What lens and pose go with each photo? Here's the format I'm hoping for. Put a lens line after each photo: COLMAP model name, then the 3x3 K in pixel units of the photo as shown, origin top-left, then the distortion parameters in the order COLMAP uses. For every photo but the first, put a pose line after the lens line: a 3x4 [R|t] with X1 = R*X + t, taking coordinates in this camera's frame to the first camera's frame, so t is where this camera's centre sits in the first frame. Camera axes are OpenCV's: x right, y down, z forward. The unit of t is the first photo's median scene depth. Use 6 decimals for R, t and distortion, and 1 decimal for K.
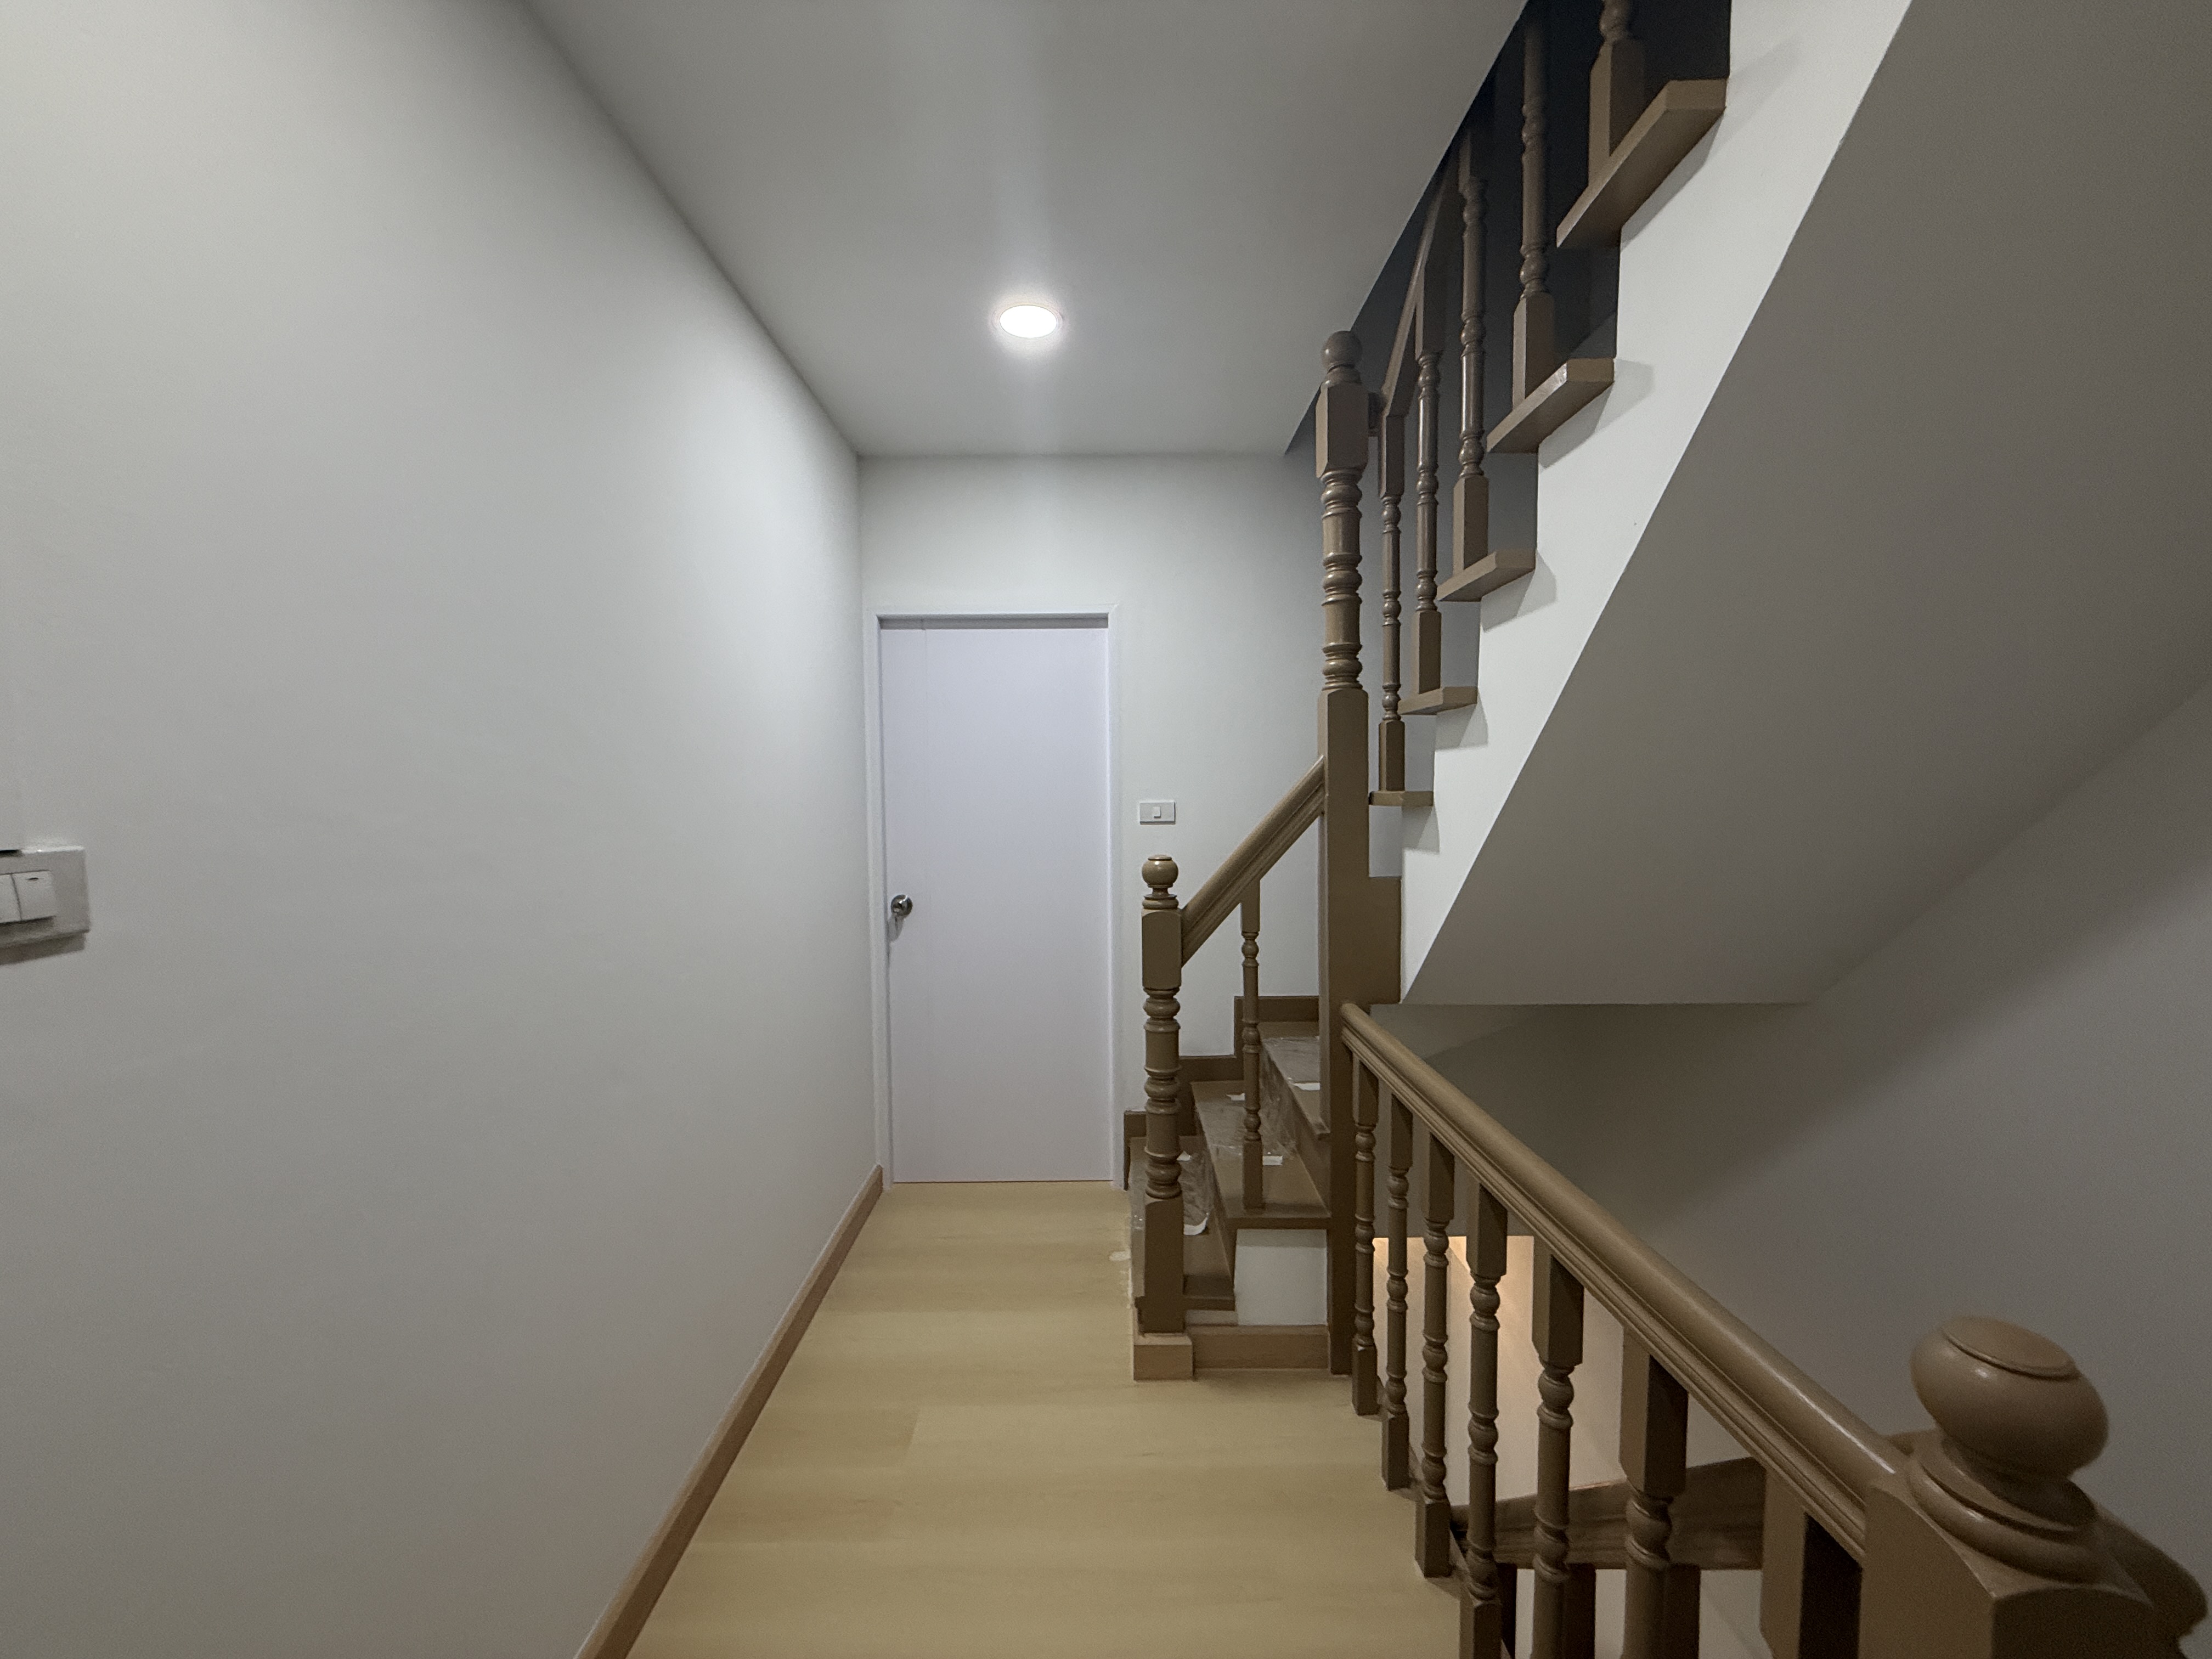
lens RADIAL K [[882.9, 0, 1103.7], [0, 882.9, 834.8], [0, 0, 1]] dist [-0.000330, -0.000102]
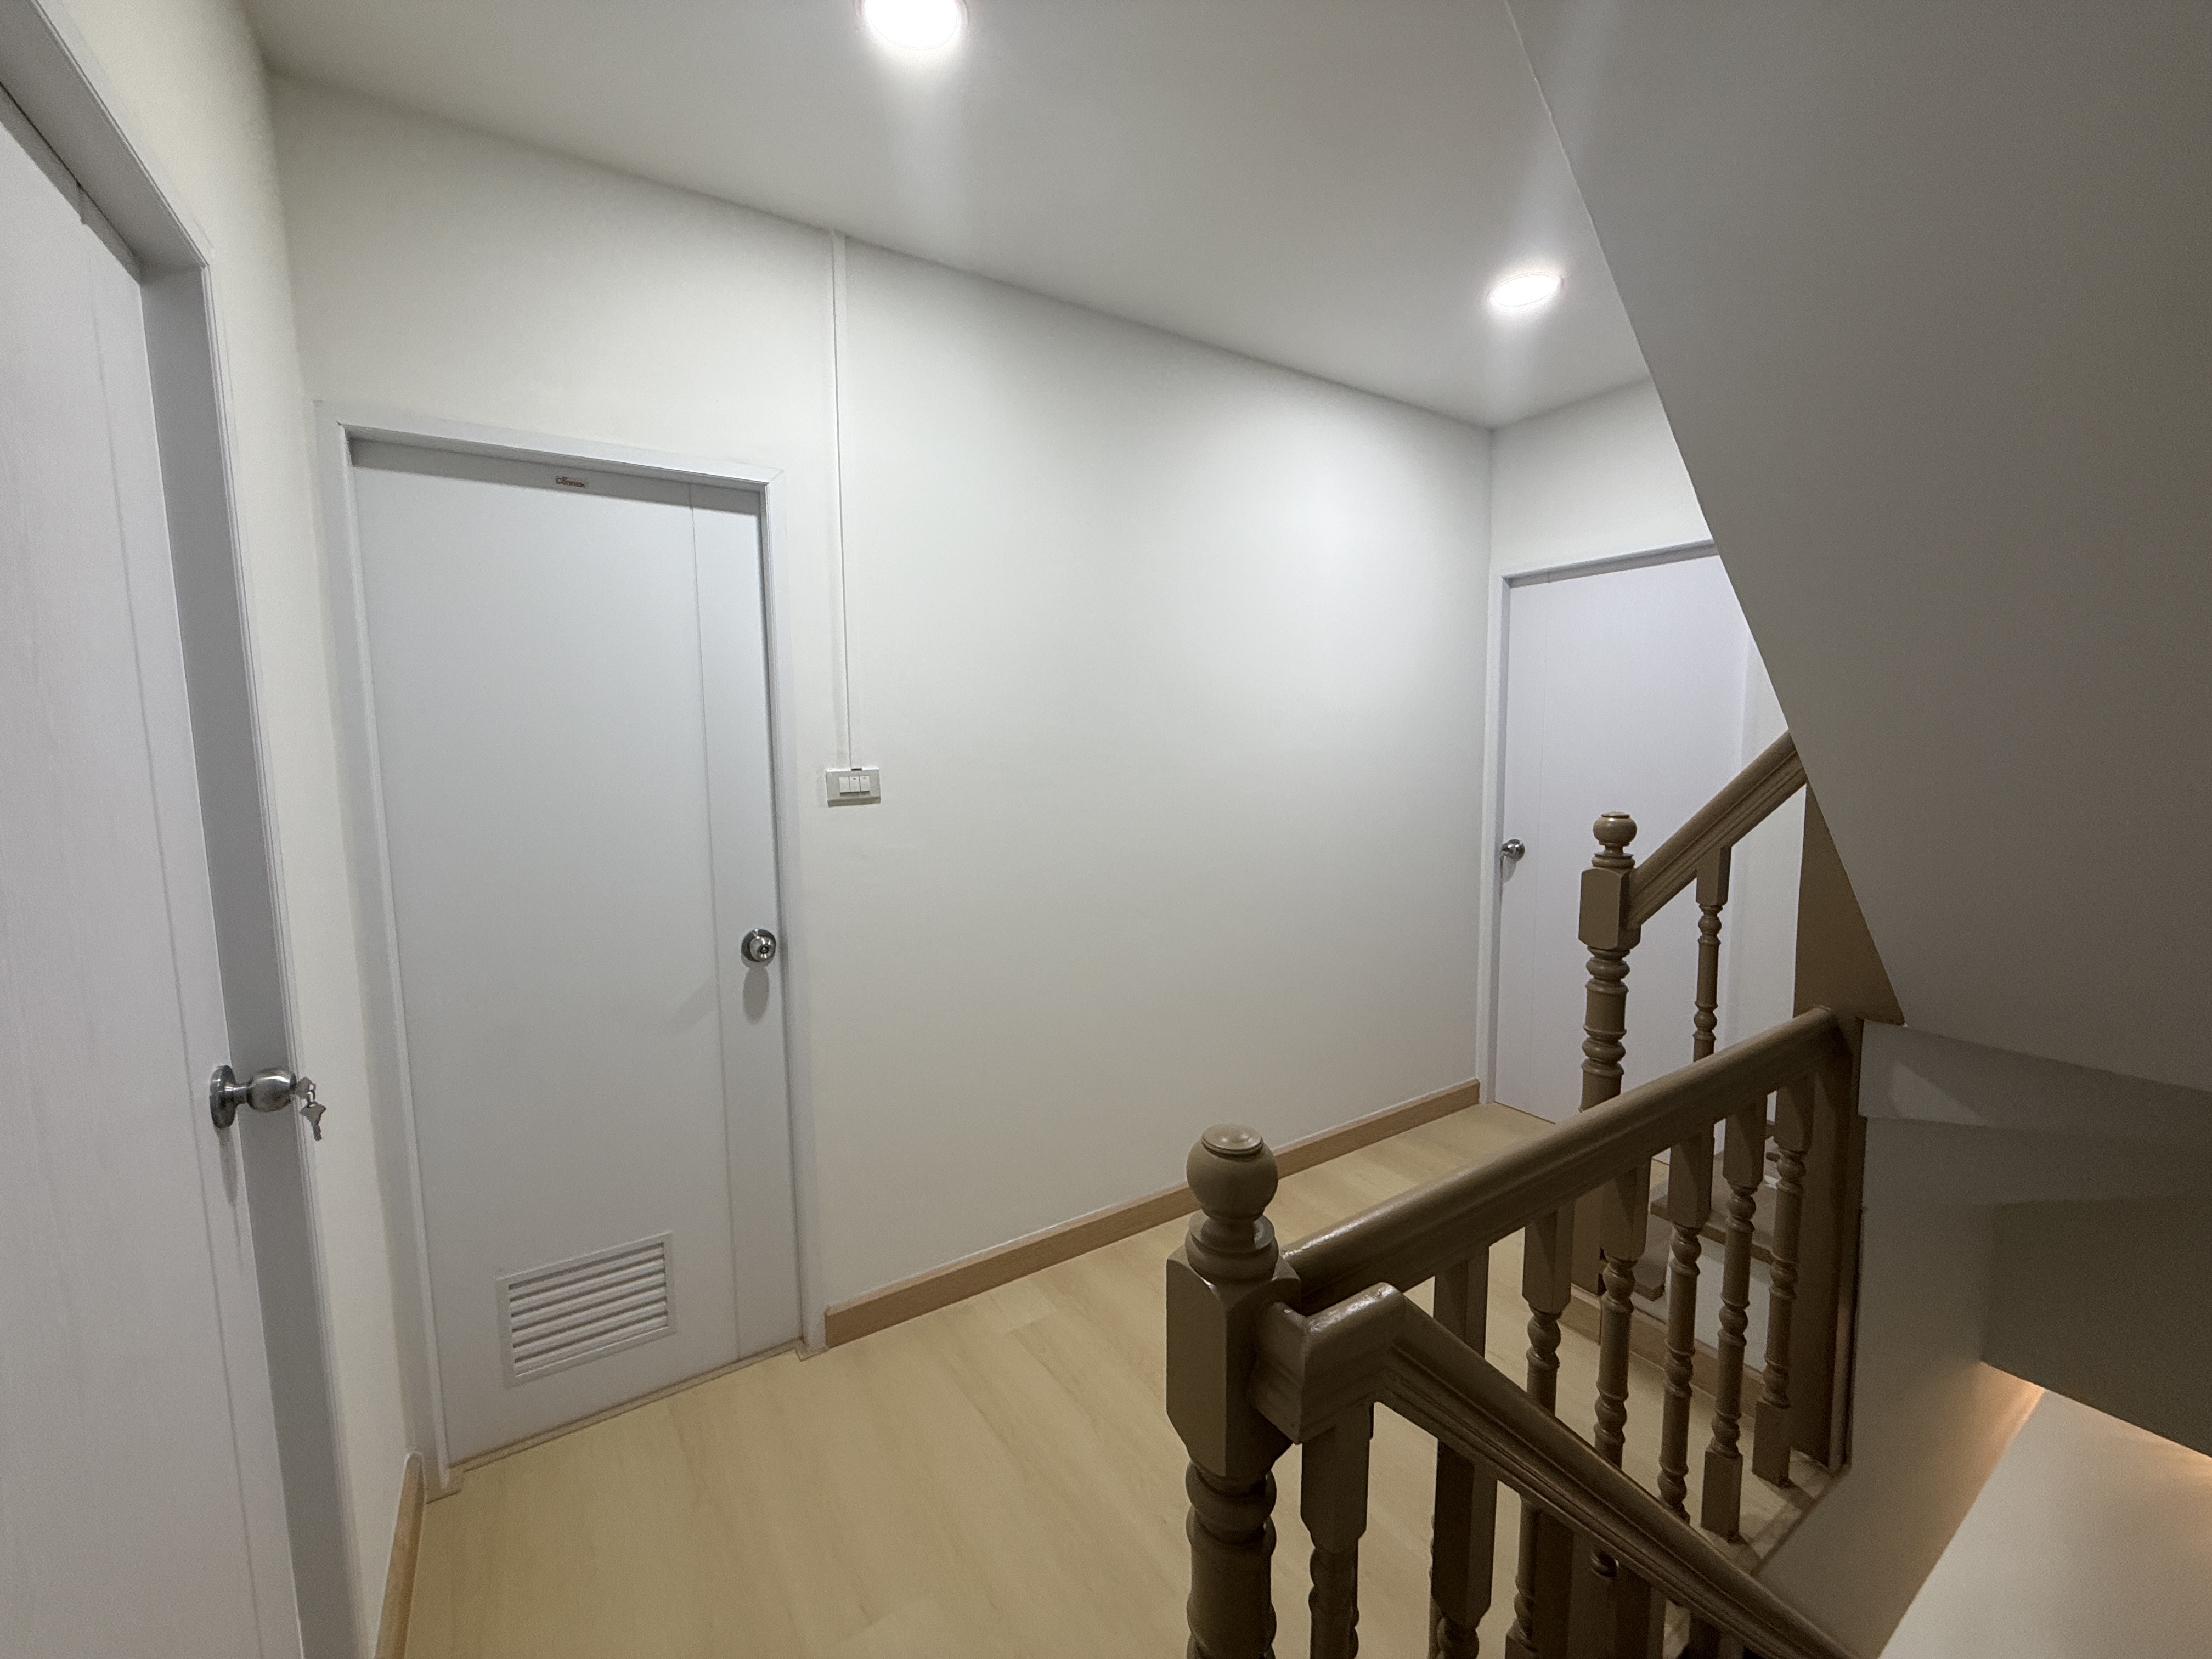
lens RADIAL K [[884.7, 0, 1101.9], [0, 884.7, 831.7], [0, 0, 1]] dist [-0.001164, 0.000268]
pose [[0.565725, 0.086962, -0.819996, 0.540441], [-0.037621, 0.996110, 0.079684, -0.011439], [0.823735, -0.014230, 0.566796, -0.010888]]
